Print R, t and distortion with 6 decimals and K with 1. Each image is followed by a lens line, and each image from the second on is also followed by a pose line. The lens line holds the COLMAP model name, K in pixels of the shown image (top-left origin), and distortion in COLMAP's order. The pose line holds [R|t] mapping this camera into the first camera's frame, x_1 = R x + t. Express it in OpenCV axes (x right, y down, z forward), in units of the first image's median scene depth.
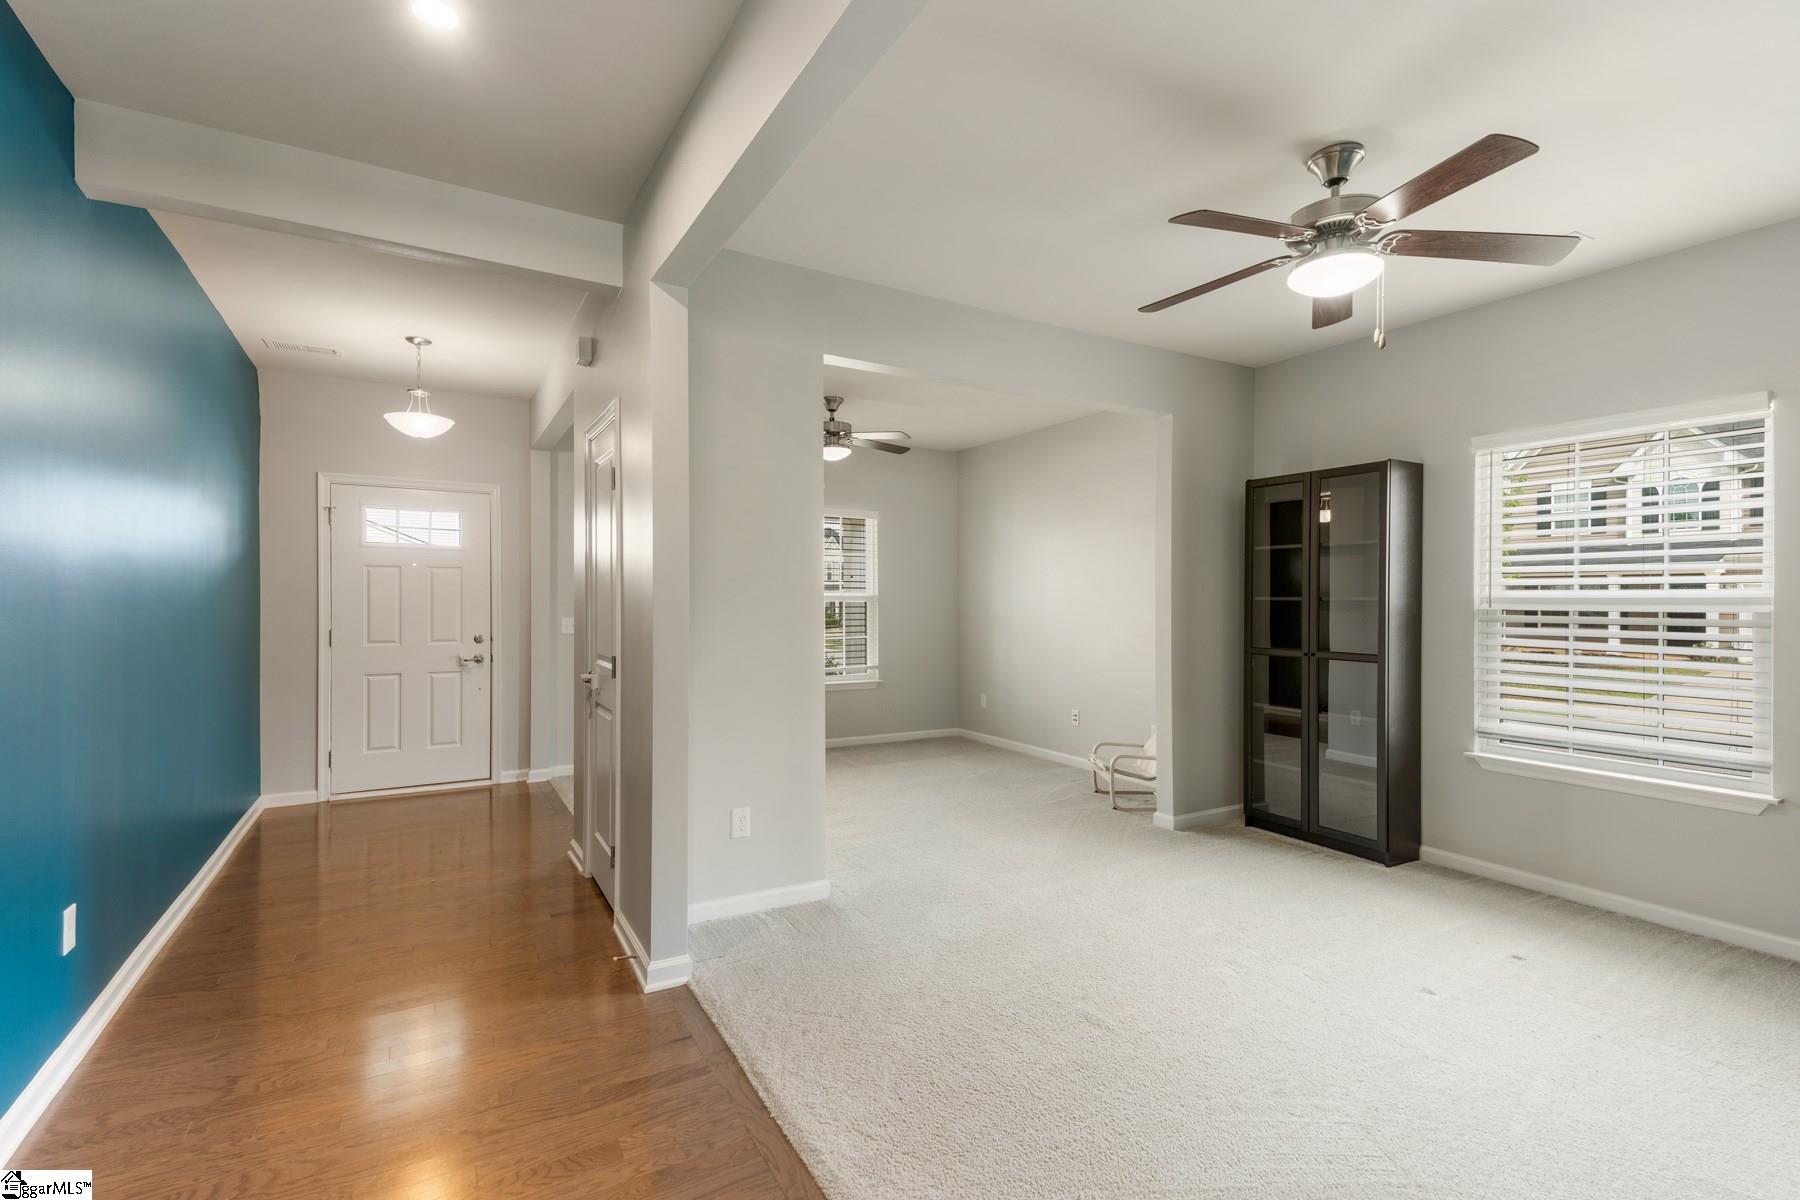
lens RADIAL K [[811.2, 0, 878.5], [0, 811.2, 594.2], [0, 0, 1]] dist [0.025619, -0.013806]
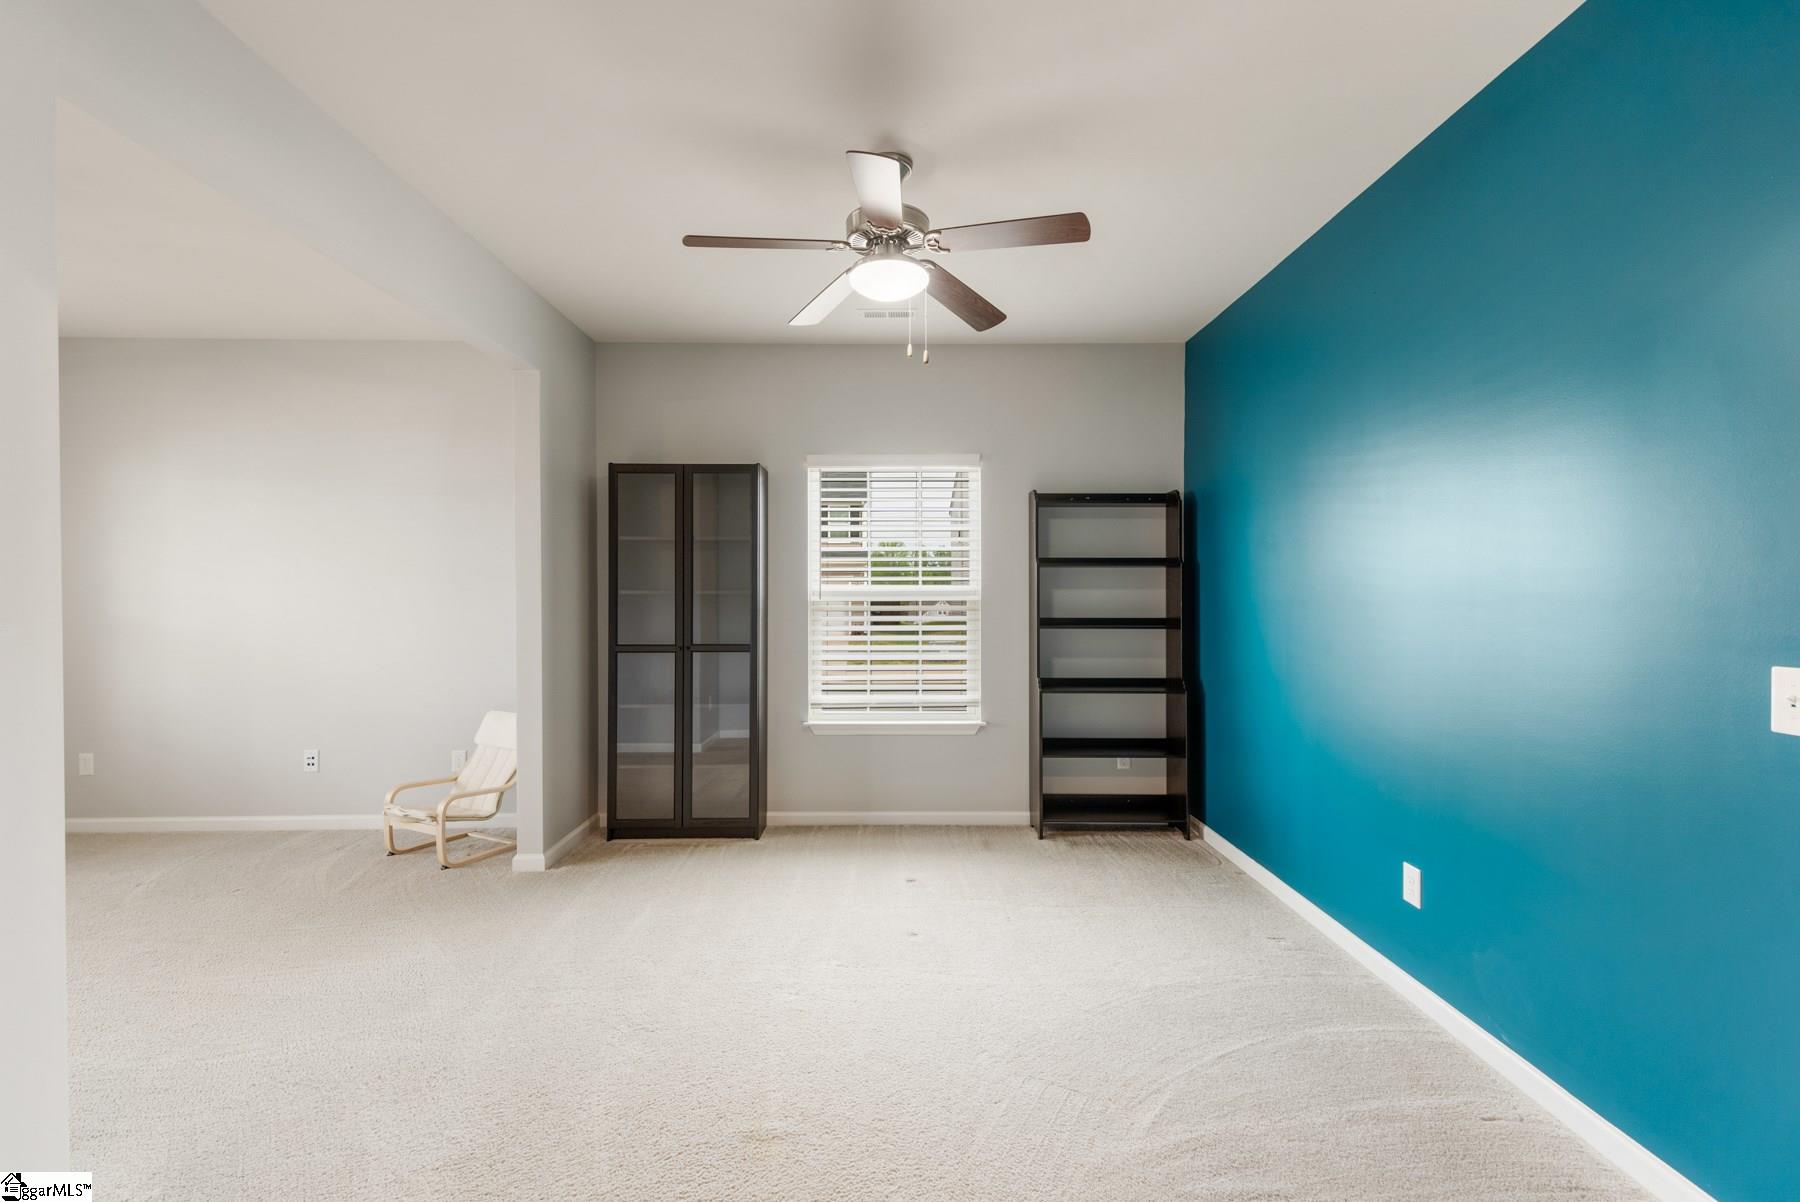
lens RADIAL K [[796.6, 0, 925.1], [0, 796.6, 594.0], [0, 0, 1]] dist [0.041811, -0.013400]
pose [[0.469119, -0.003435, 0.883128, -0.207976], [-0.002585, 0.999983, 0.005263, 0.001828], [-0.883131, -0.004752, 0.469102, 0.307066]]
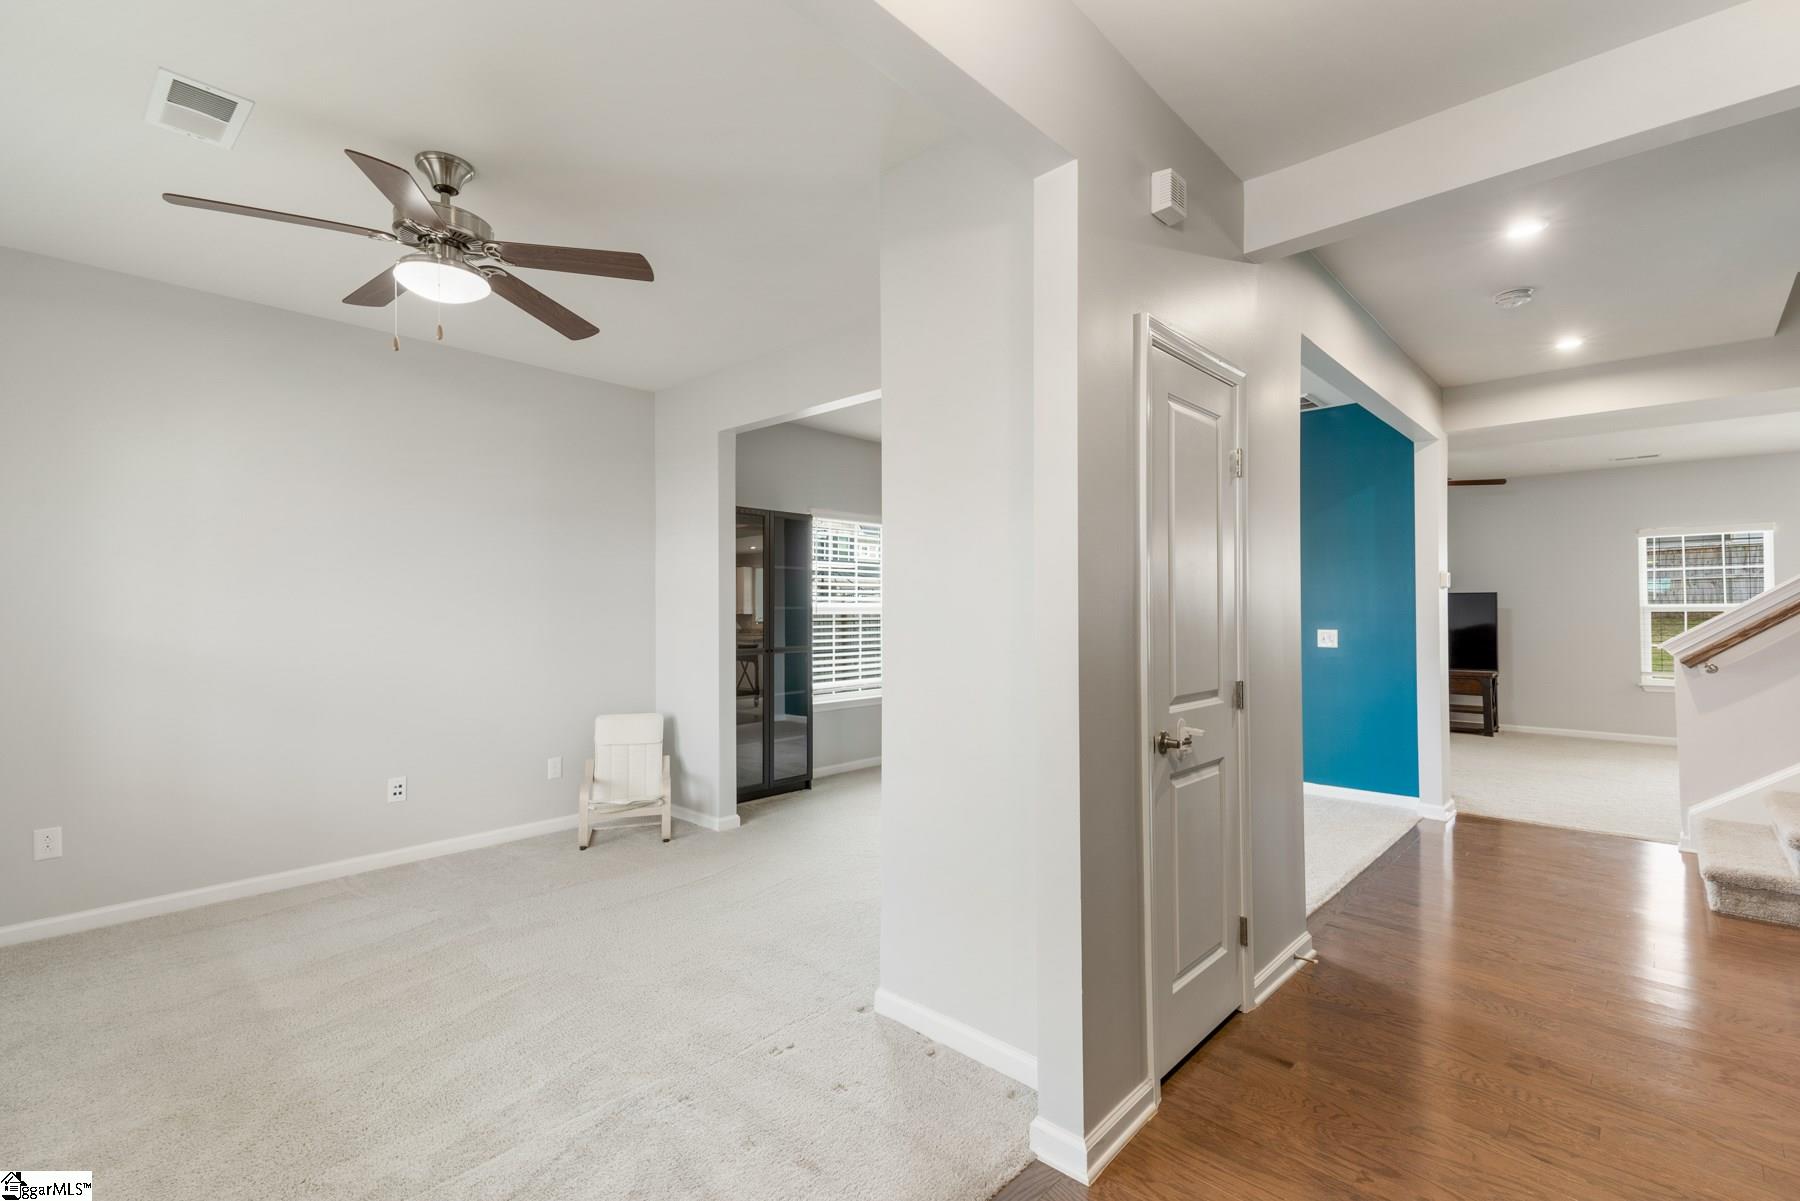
lens RADIAL K [[811.2, 0, 878.5], [0, 811.2, 594.7], [0, 0, 1]] dist [0.025619, -0.013806]
pose [[-0.287516, 0.018001, 0.957607, -0.812744], [0.003345, 0.999836, -0.017791, 0.007813], [-0.957770, -0.001912, -0.287529, 1.283076]]
